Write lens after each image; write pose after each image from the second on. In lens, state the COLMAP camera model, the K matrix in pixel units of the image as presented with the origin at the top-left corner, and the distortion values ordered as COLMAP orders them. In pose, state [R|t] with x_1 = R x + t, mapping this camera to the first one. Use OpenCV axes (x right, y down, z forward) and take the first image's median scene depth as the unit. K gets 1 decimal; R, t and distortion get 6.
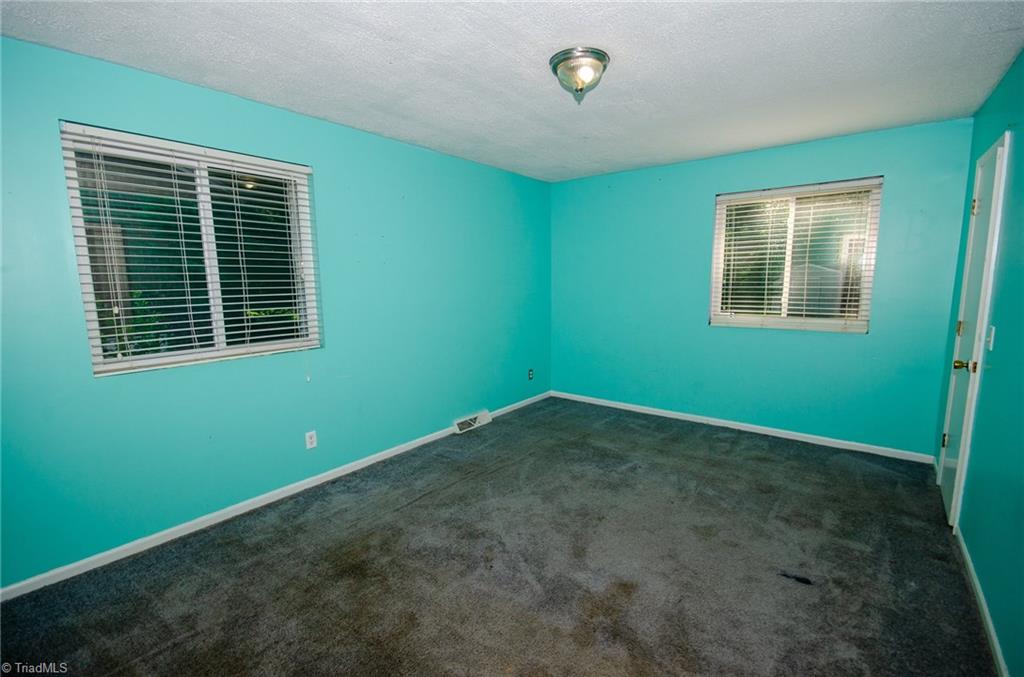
lens RADIAL K [[453.2, 0, 515.3], [0, 453.2, 344.3], [0, 0, 1]] dist [-0.000965, -0.000352]
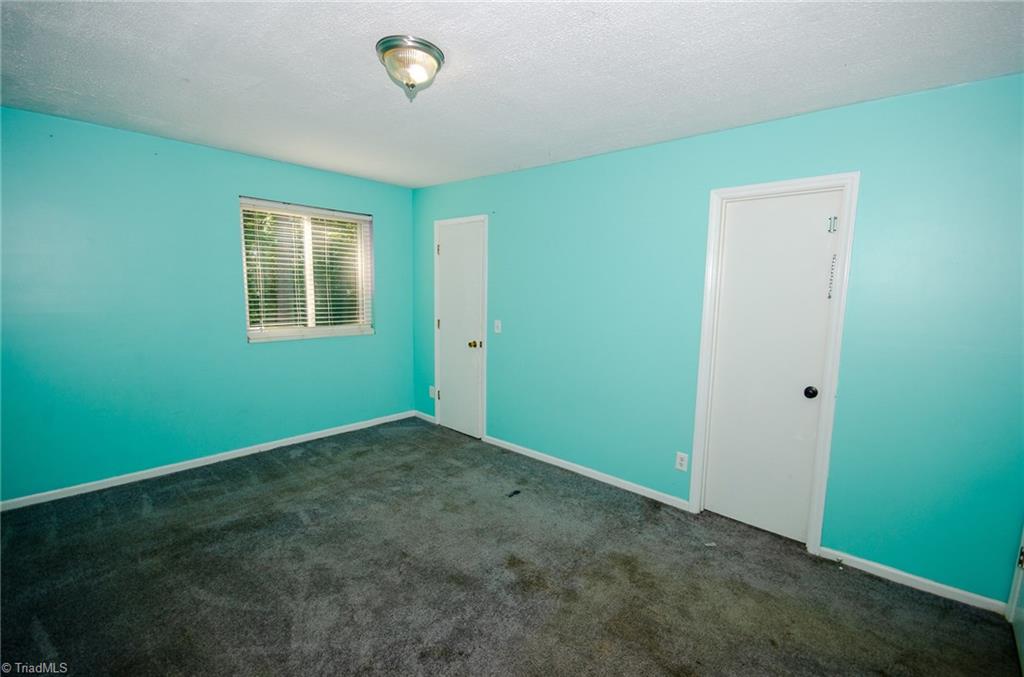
lens RADIAL K [[452.0, 0, 517.2], [0, 452.0, 347.9], [0, 0, 1]] dist [0.011801, -0.015059]
pose [[0.074402, -0.119975, 0.989985, -0.456965], [0.125122, 0.986015, 0.110090, -0.071207], [-0.989348, 0.115677, 0.088373, 0.448479]]
